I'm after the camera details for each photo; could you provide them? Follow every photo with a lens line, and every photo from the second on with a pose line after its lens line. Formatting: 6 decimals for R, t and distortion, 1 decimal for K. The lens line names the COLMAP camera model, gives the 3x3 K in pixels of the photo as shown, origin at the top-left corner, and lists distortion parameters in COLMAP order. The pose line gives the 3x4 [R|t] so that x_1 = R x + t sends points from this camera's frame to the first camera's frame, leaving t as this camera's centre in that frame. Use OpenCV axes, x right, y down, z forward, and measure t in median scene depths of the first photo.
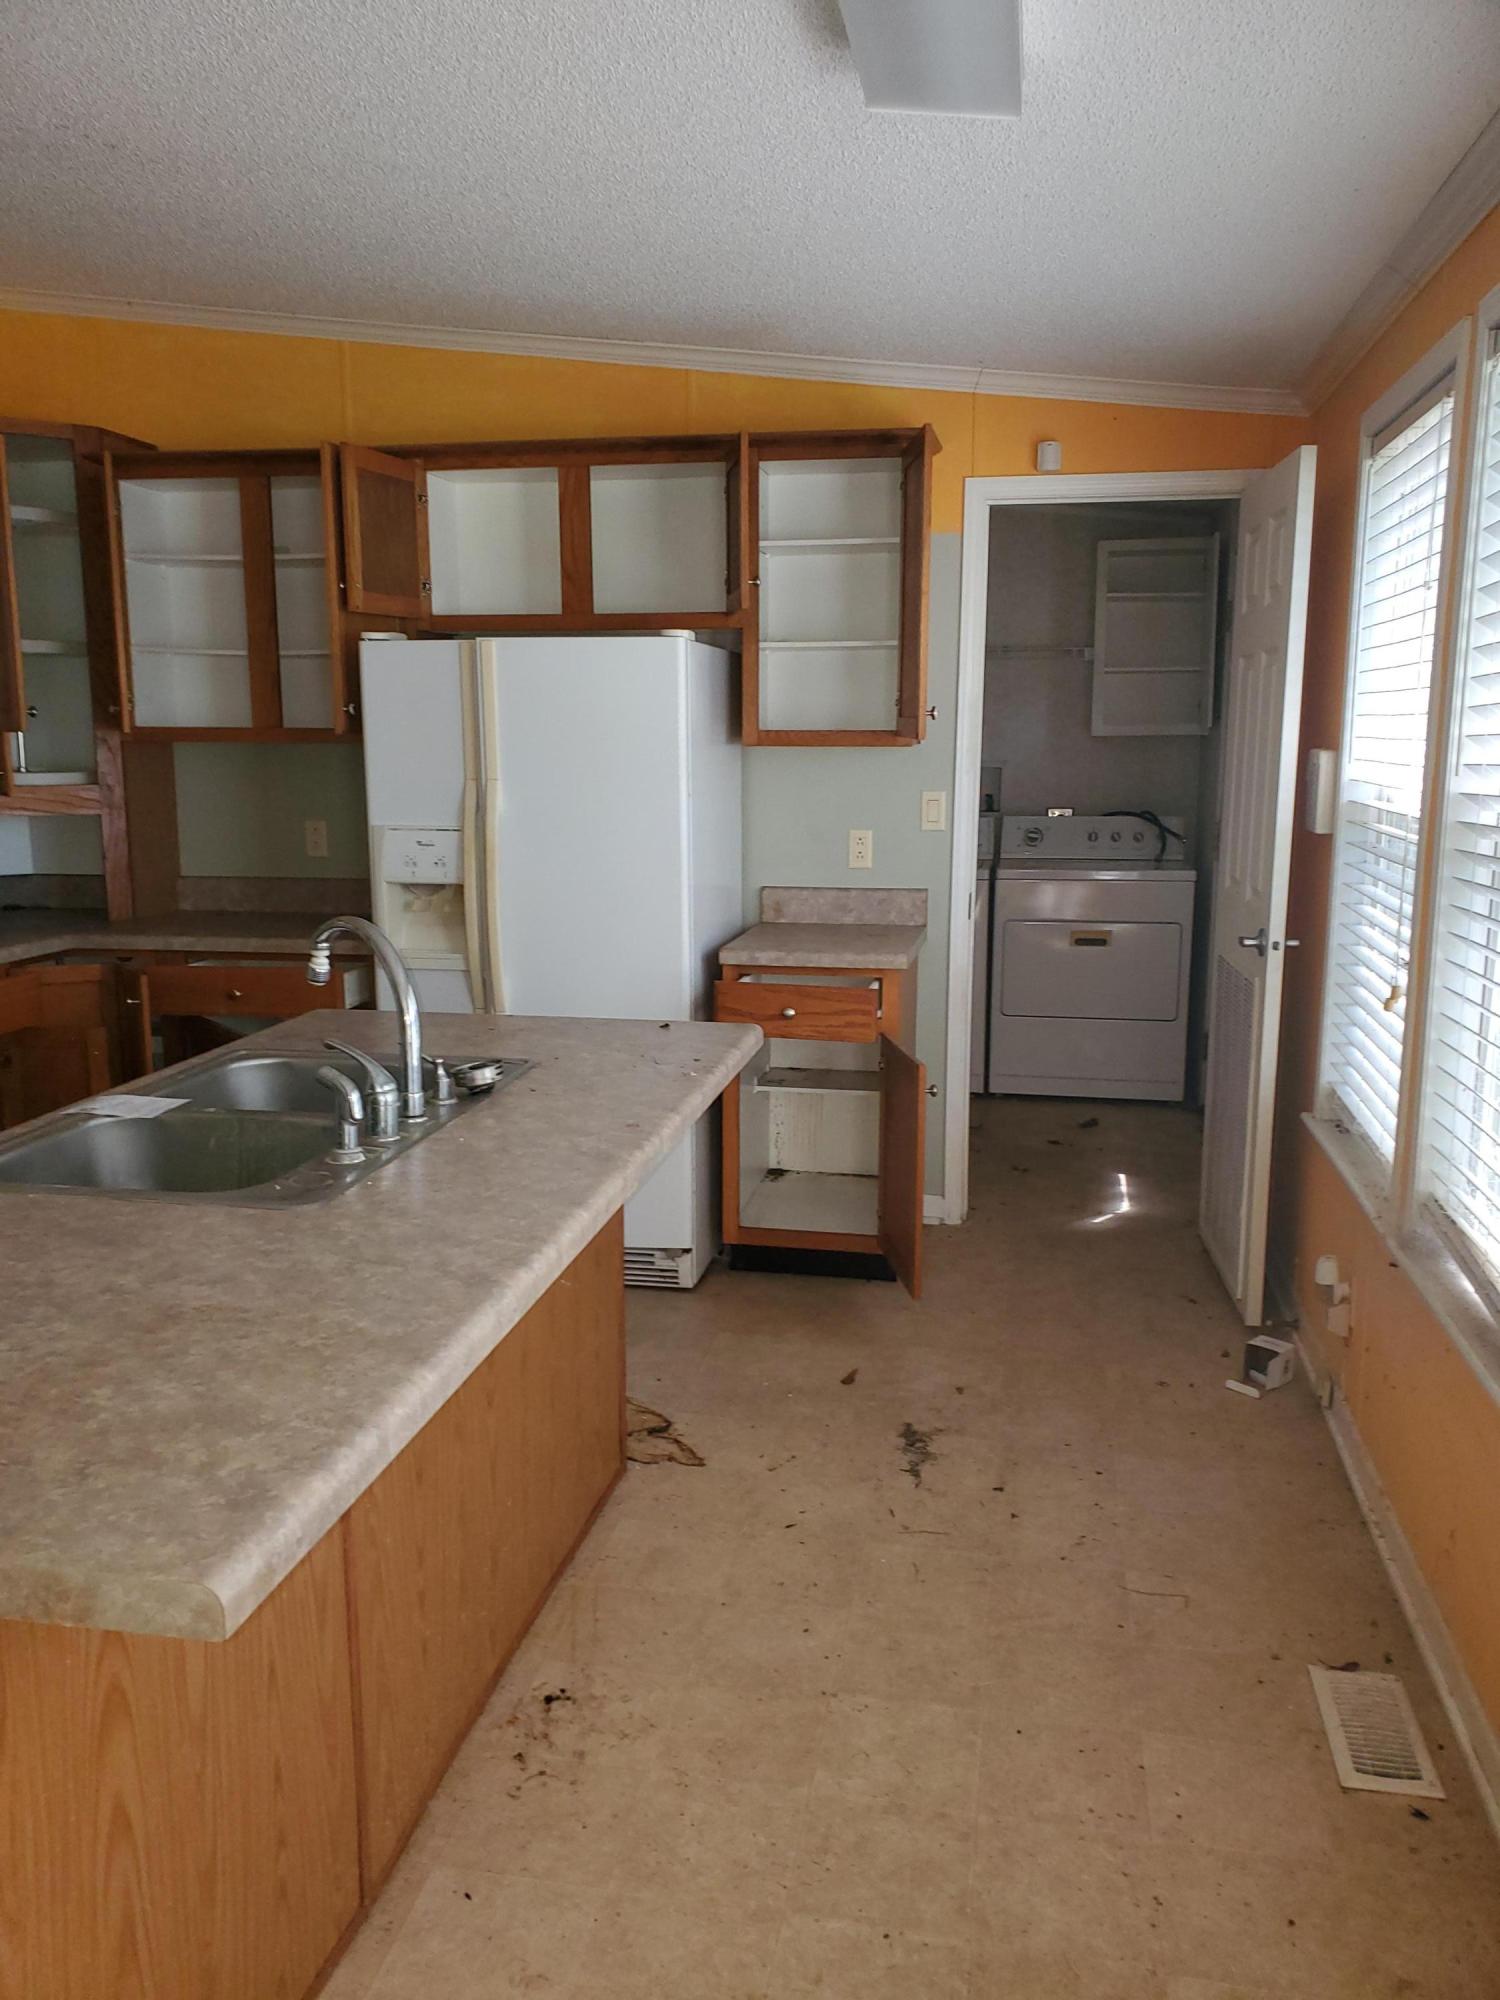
lens RADIAL K [[1508.5, 0, 750.7], [0, 1508.5, 999.1], [0, 0, 1]] dist [-0.006752, 0.012746]
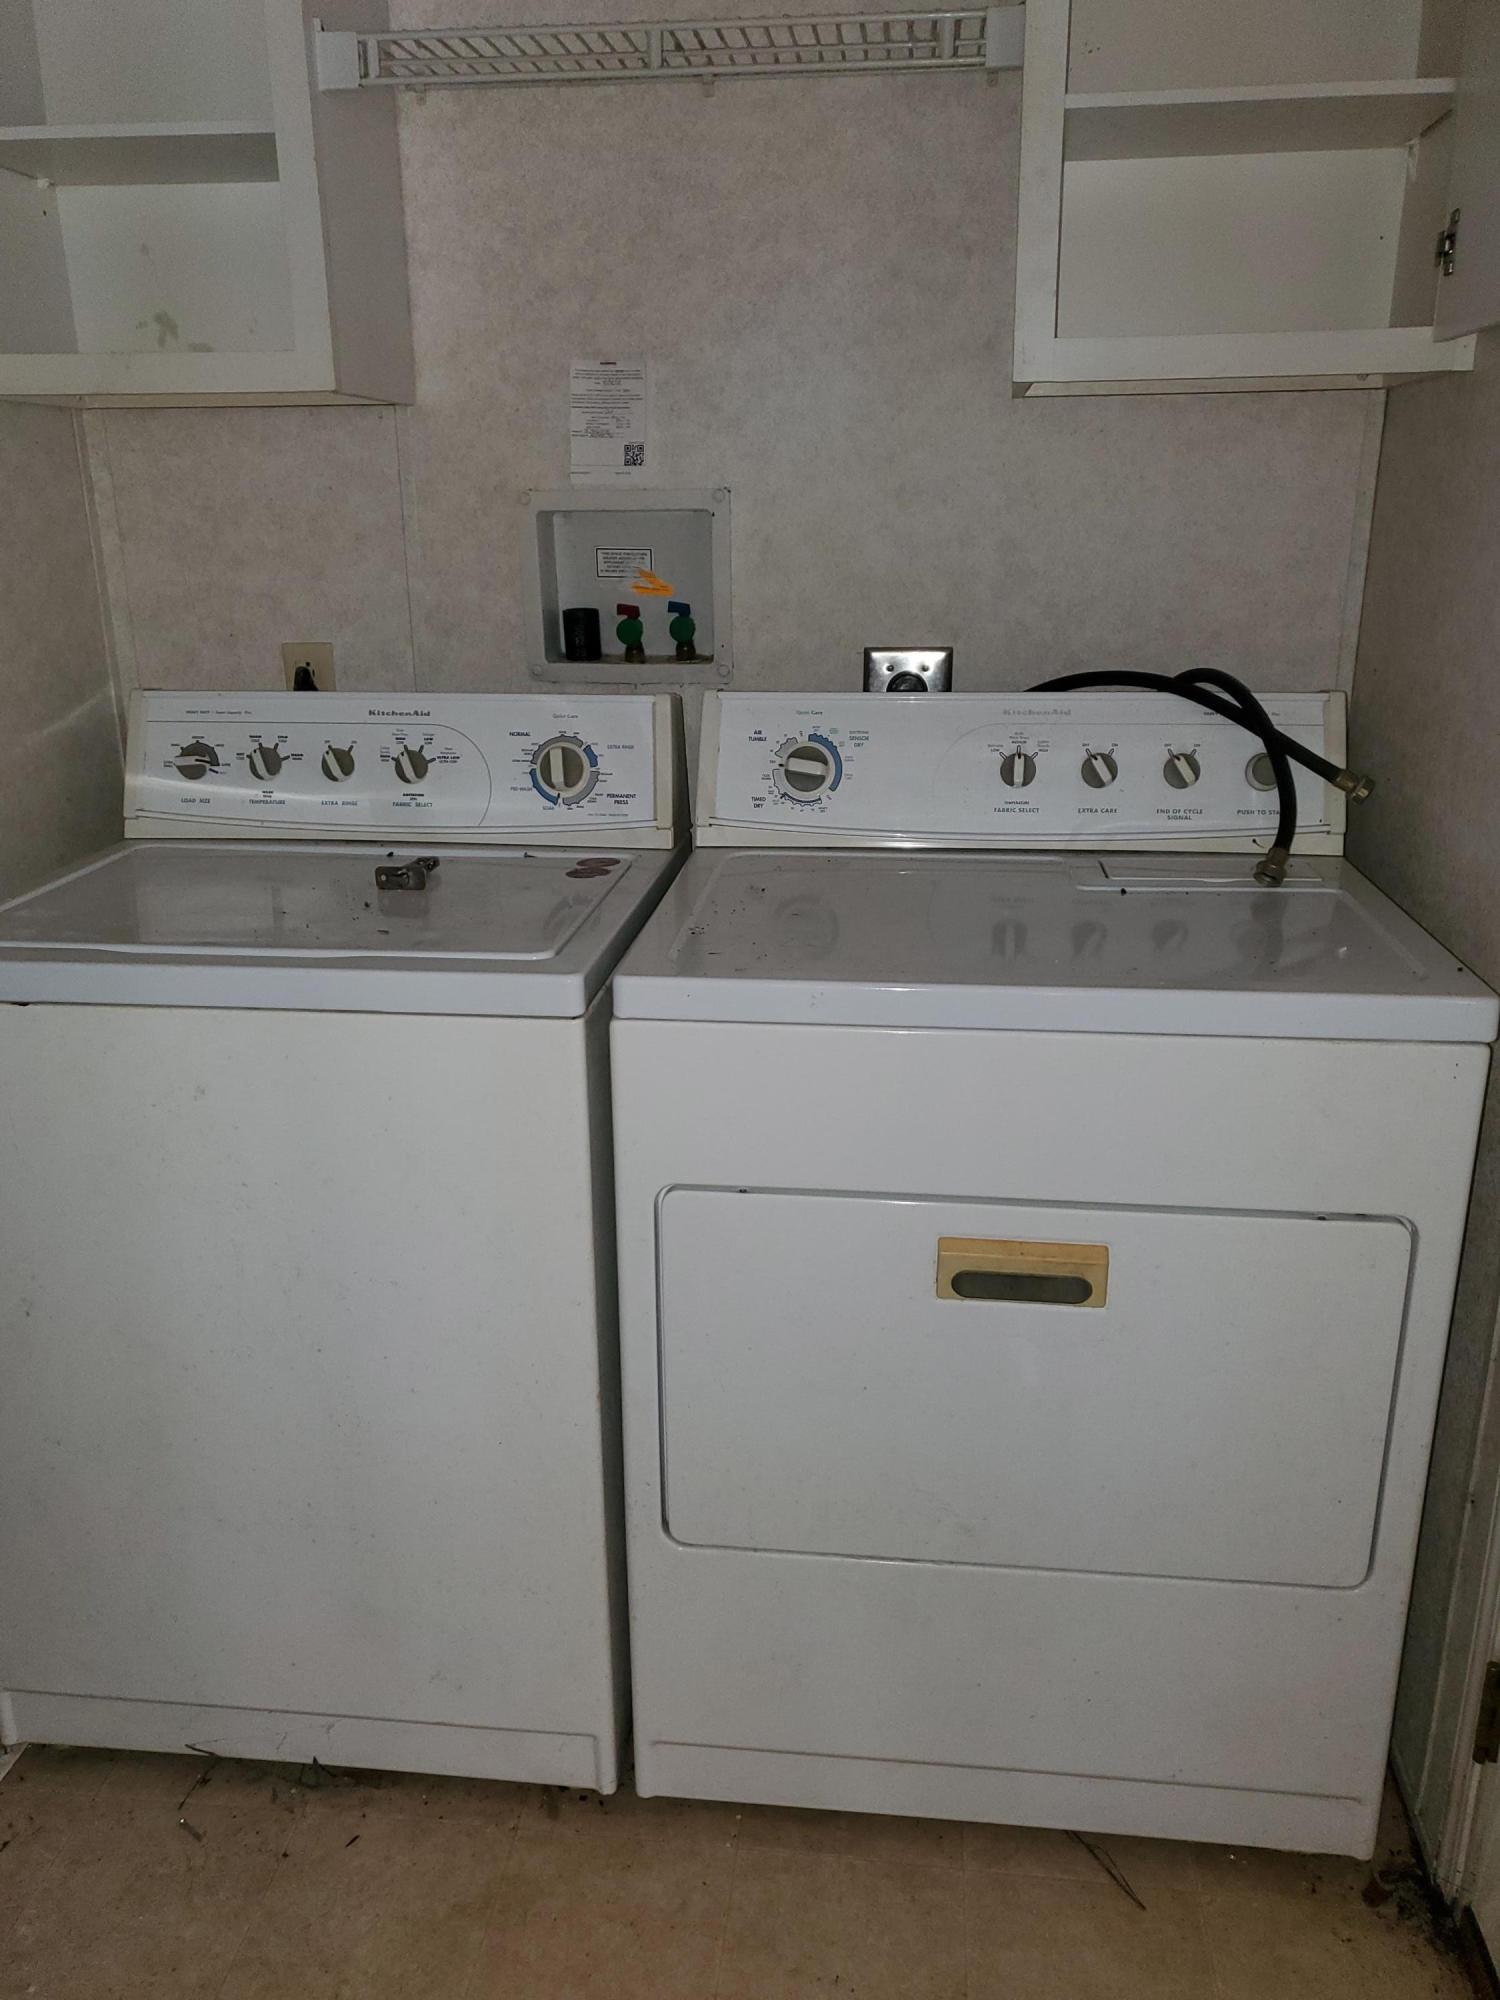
lens RADIAL K [[1508.5, 0, 743.2], [0, 1508.5, 1004.8], [0, 0, 1]] dist [-0.006752, 0.012746]
pose [[0.997563, -0.026745, 0.064444, 0.061243], [0.018660, 0.992239, 0.122940, -0.038690], [-0.067232, -0.121437, 0.990320, 0.281190]]
